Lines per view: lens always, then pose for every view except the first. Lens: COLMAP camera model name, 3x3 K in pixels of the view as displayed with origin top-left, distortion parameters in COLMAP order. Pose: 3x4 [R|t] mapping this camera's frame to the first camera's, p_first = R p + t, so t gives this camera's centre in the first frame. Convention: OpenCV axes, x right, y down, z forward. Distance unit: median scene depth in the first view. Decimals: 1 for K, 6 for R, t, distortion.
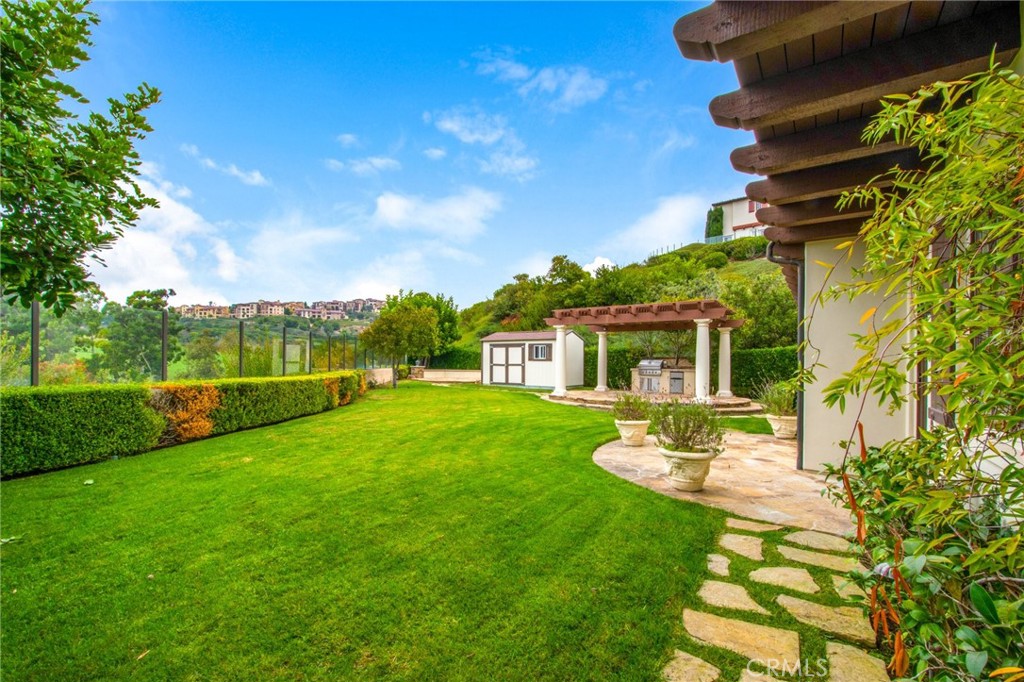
lens RADIAL K [[452.3, 0, 517.9], [0, 452.3, 361.7], [0, 0, 1]] dist [0.008978, -0.000883]
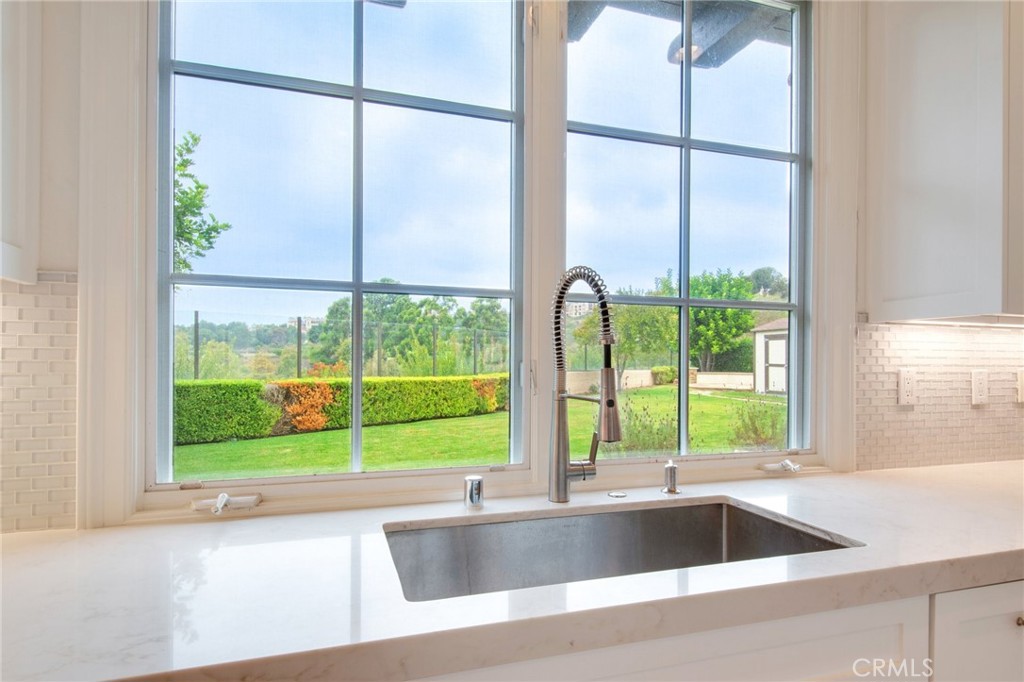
lens RADIAL K [[574.7, 0, 520.2], [0, 574.7, 367.2], [0, 0, 1]] dist [0.002723, 0.000763]
pose [[0.796157, -0.000133, -0.605090, 0.418170], [0.004491, 0.999974, 0.005690, 0.007470], [0.605073, -0.007247, 0.796137, 0.153960]]
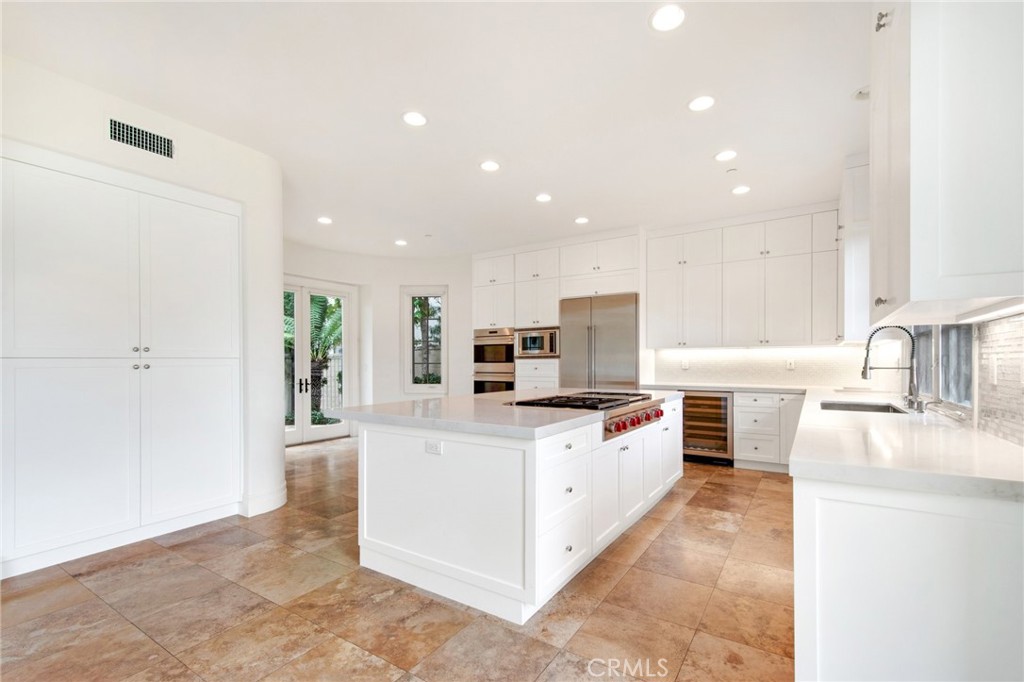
lens RADIAL K [[454.8, 0, 513.7], [0, 454.8, 363.2], [0, 0, 1]] dist [0.011429, -0.000350]
pose [[-0.999790, -0.007569, -0.019033, 0.617065], [-0.007549, 0.999971, -0.001098, 0.014971], [0.019041, -0.000954, -0.999818, 0.584816]]
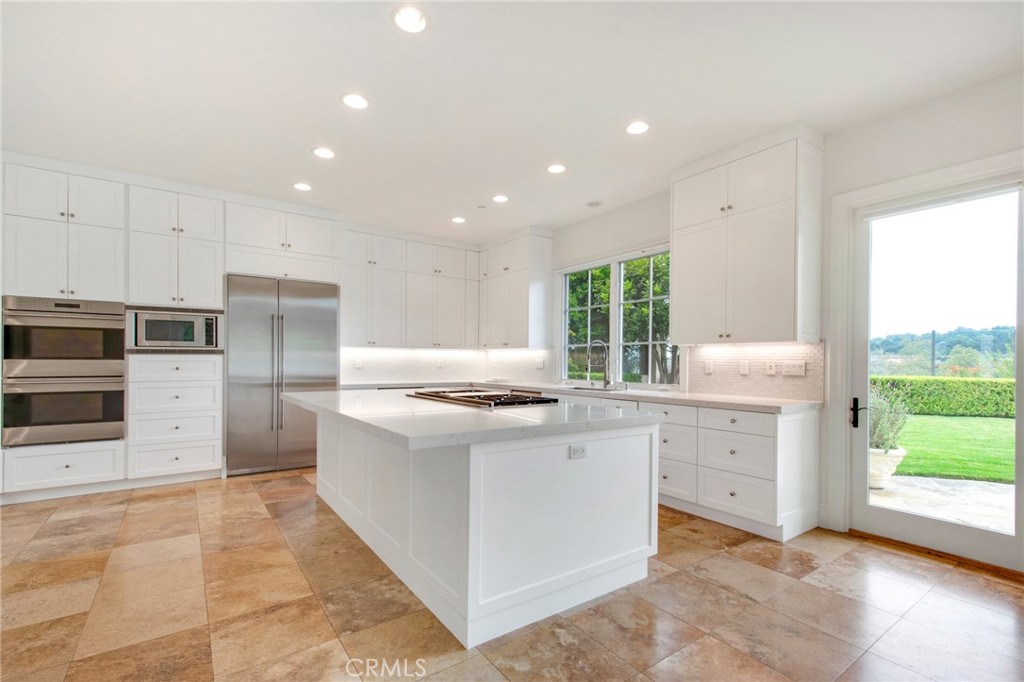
lens RADIAL K [[460.1, 0, 522.6], [0, 460.1, 363.2], [0, 0, 1]] dist [0.013866, -0.000751]
pose [[-0.338363, -0.009772, -0.940965, 0.908464], [-0.007839, 0.999941, -0.007566, 0.017542], [0.940983, 0.004816, -0.338419, 0.375217]]
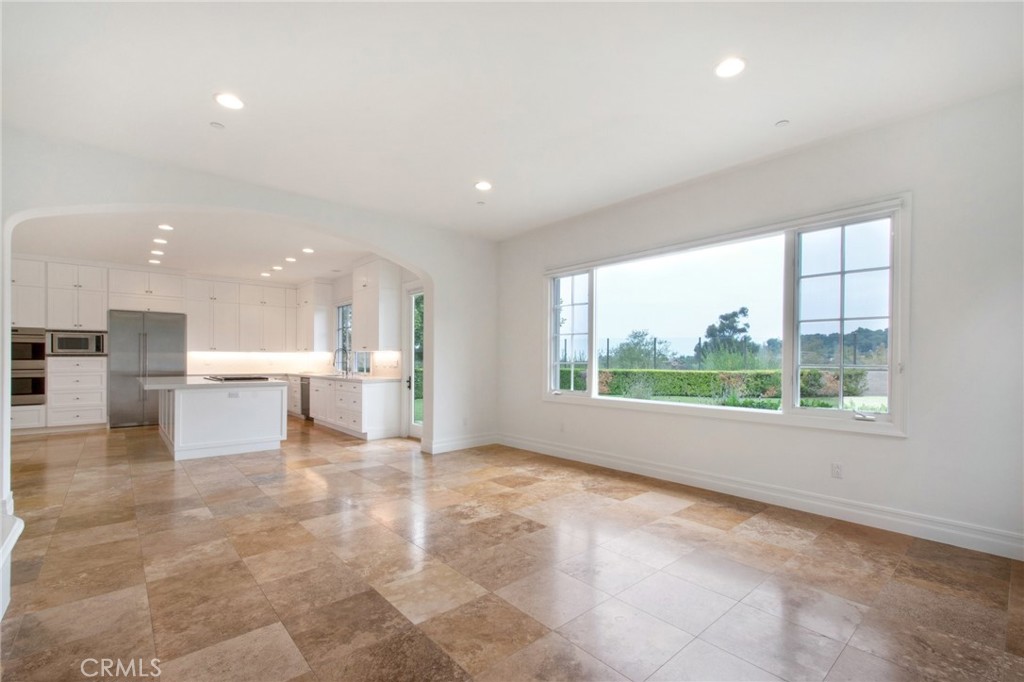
lens RADIAL K [[452.3, 0, 517.9], [0, 452.3, 361.7], [0, 0, 1]] dist [0.008978, -0.000883]
pose [[-0.247034, -0.008167, -0.968972, 1.191876], [-0.003680, 0.999965, -0.007490, 0.019539], [0.969000, 0.001715, -0.247055, 0.872178]]
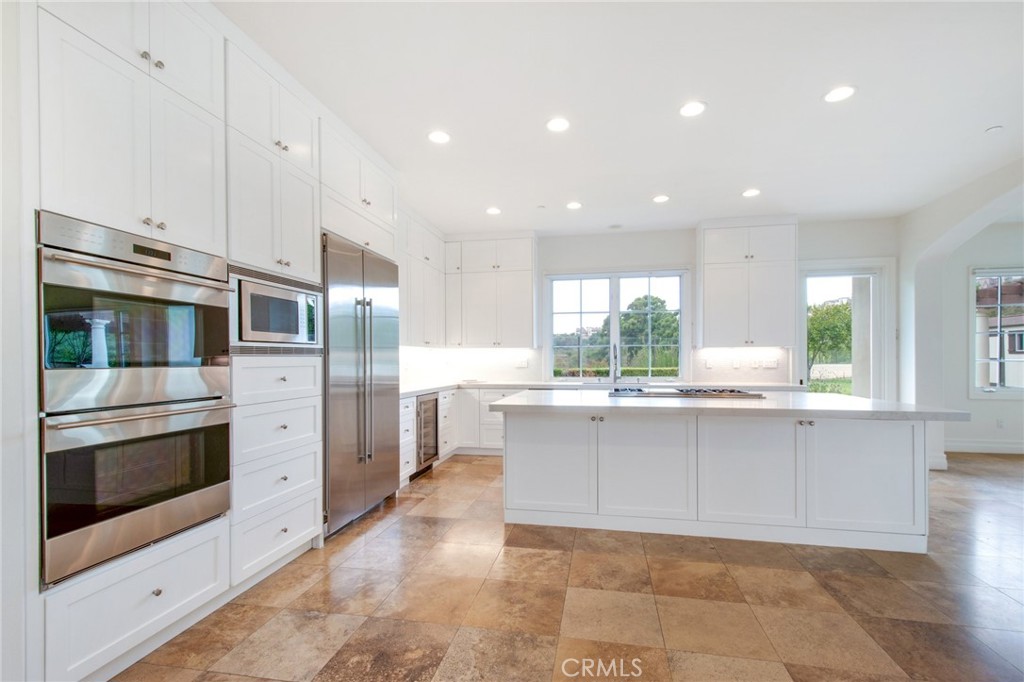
lens RADIAL K [[452.3, 0, 517.9], [0, 452.3, 361.7], [0, 0, 1]] dist [0.008978, -0.000883]
pose [[0.398406, -0.006728, -0.917184, 0.892167], [0.009249, 0.999952, -0.003317, 0.013683], [0.917162, -0.007161, 0.398449, -0.117315]]
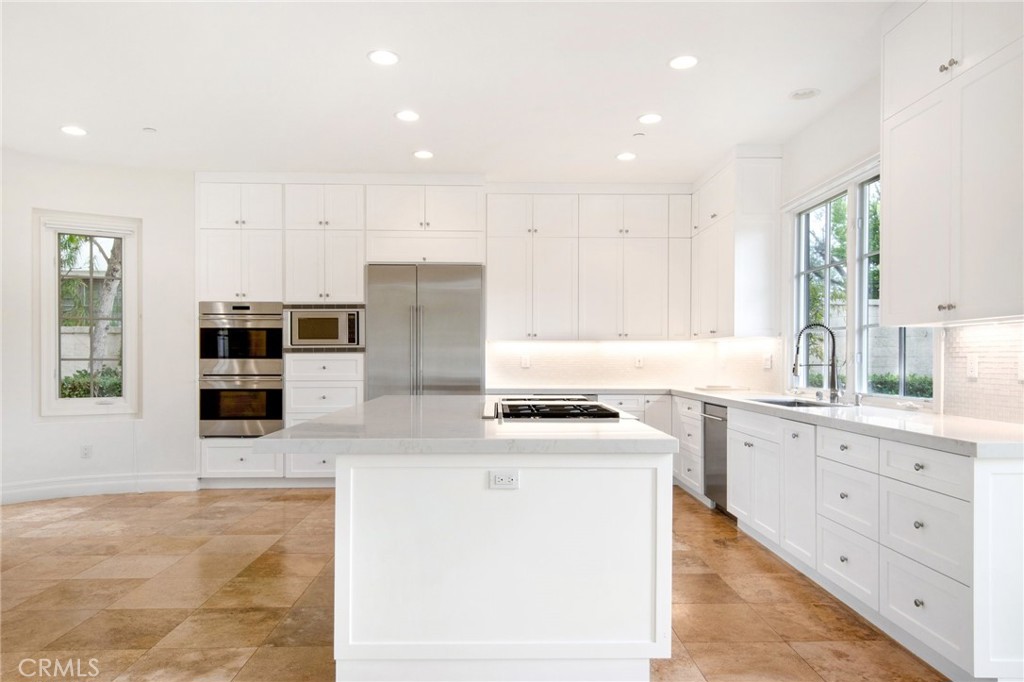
lens RADIAL K [[685.0, 0, 521.9], [0, 685.0, 360.4], [0, 0, 1]] dist [0.016888, -0.001045]
pose [[-0.810554, -0.009171, -0.585592, 0.814751], [-0.007797, 0.999958, -0.004868, 0.016696], [0.585612, 0.000620, -0.810591, 0.549043]]
